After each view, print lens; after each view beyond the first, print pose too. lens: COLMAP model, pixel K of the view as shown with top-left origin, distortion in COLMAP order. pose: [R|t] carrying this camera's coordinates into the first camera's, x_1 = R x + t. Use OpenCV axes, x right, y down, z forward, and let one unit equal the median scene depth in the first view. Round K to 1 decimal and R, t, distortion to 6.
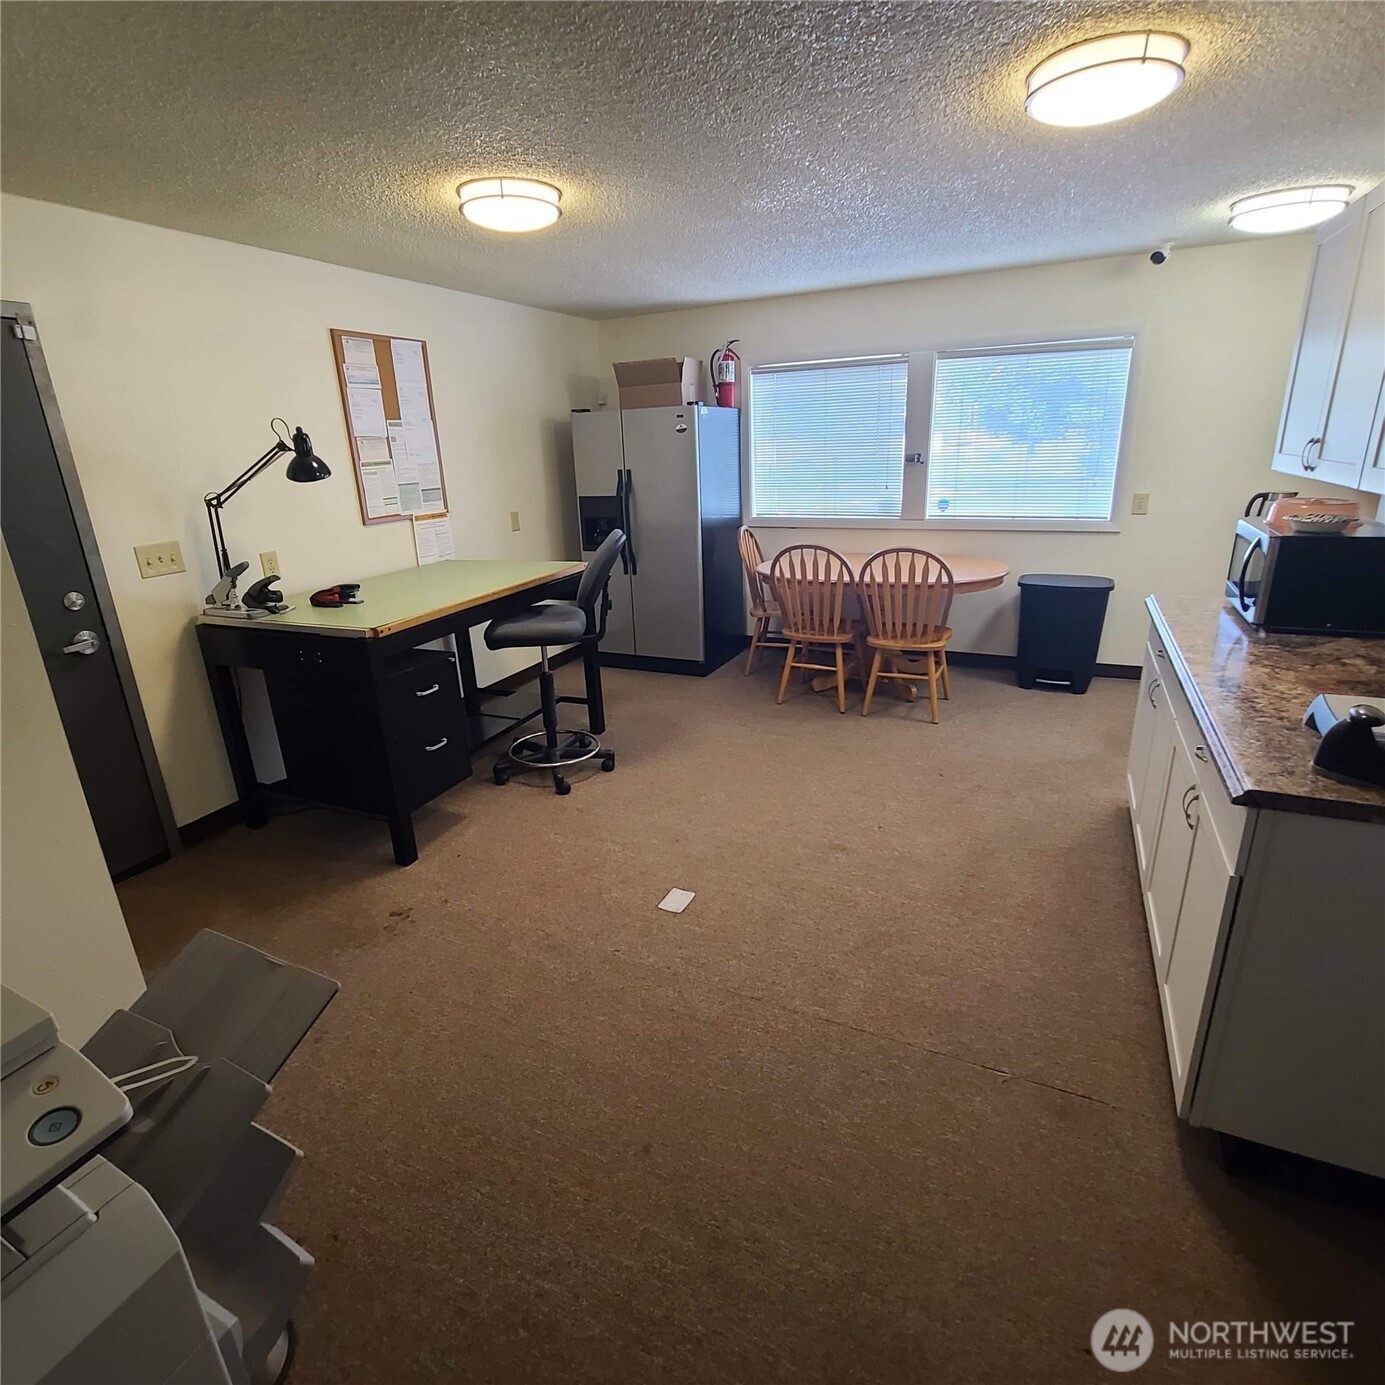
lens RADIAL K [[750.4, 0, 686.6], [0, 750.4, 671.2], [0, 0, 1]] dist [-0.001349, 0.000914]
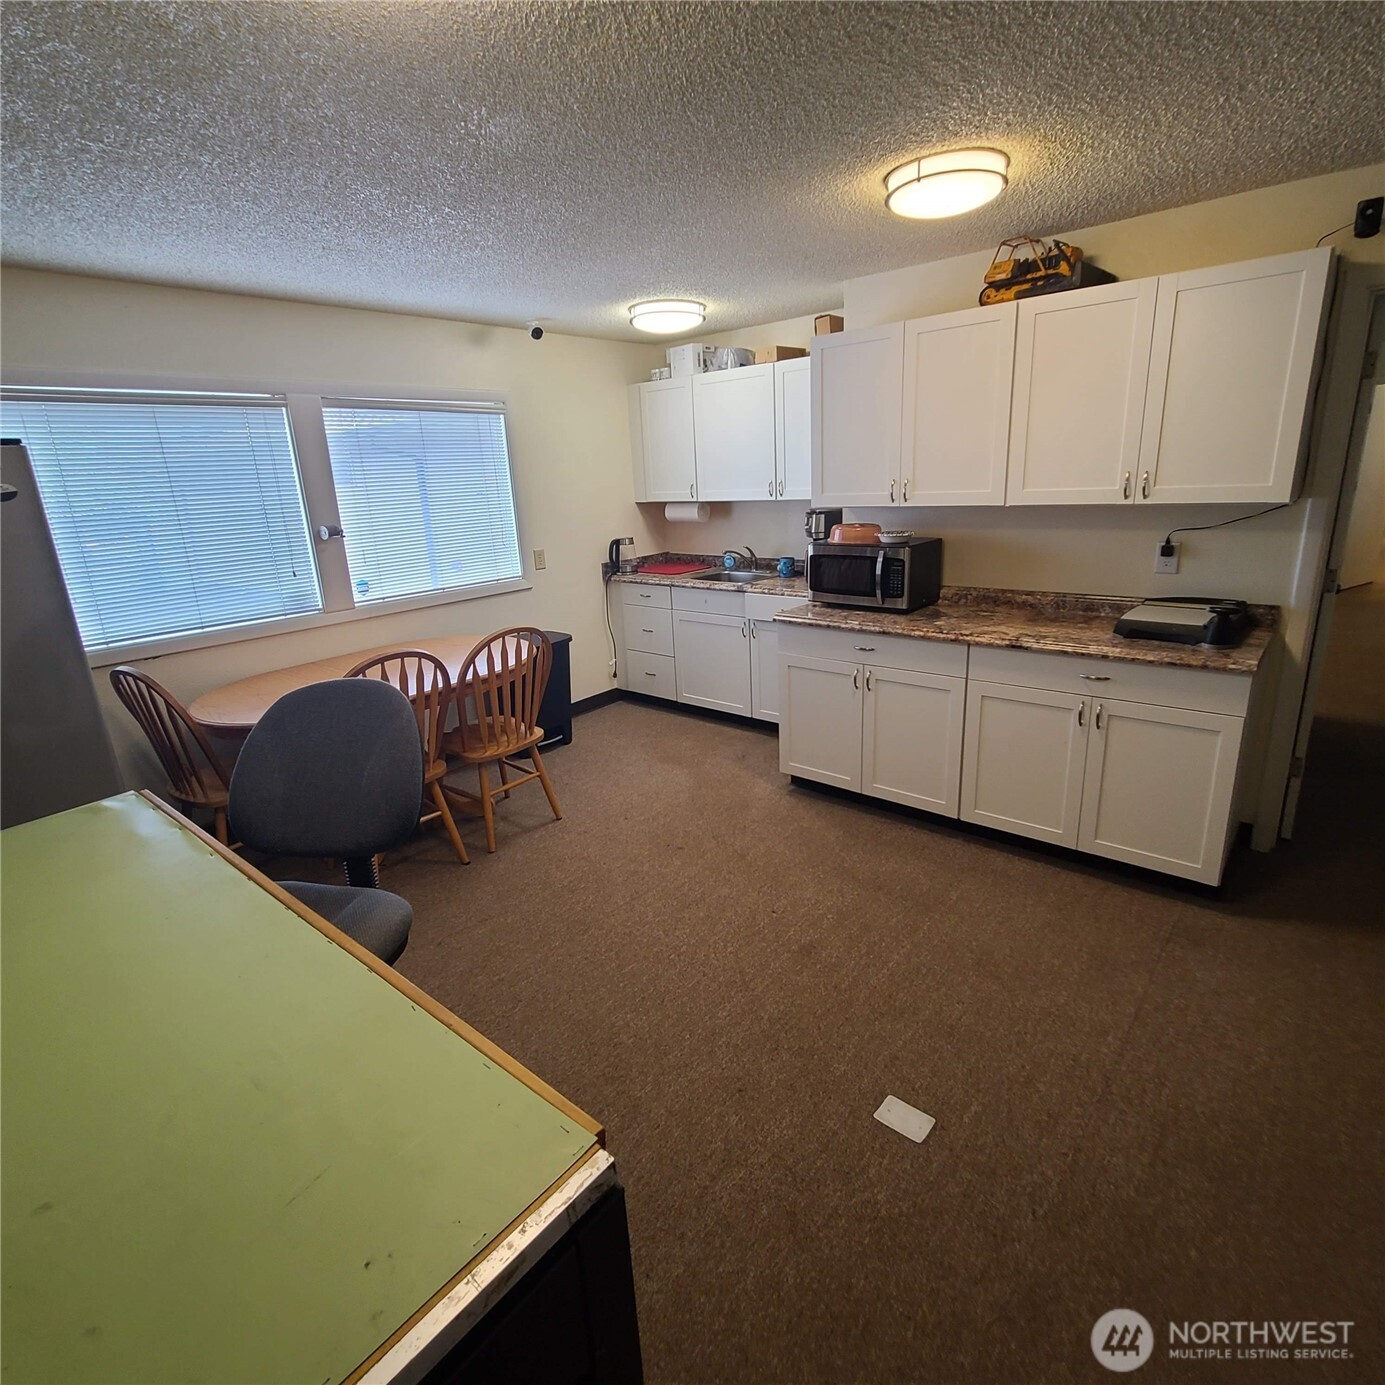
lens RADIAL K [[750.4, 0, 686.6], [0, 750.4, 671.2], [0, 0, 1]] dist [-0.001349, 0.000914]
pose [[0.288361, -0.222066, 0.931415, -0.365789], [0.330644, 0.935993, 0.120792, -0.135282], [-0.898622, 0.273136, 0.343329, 0.493789]]
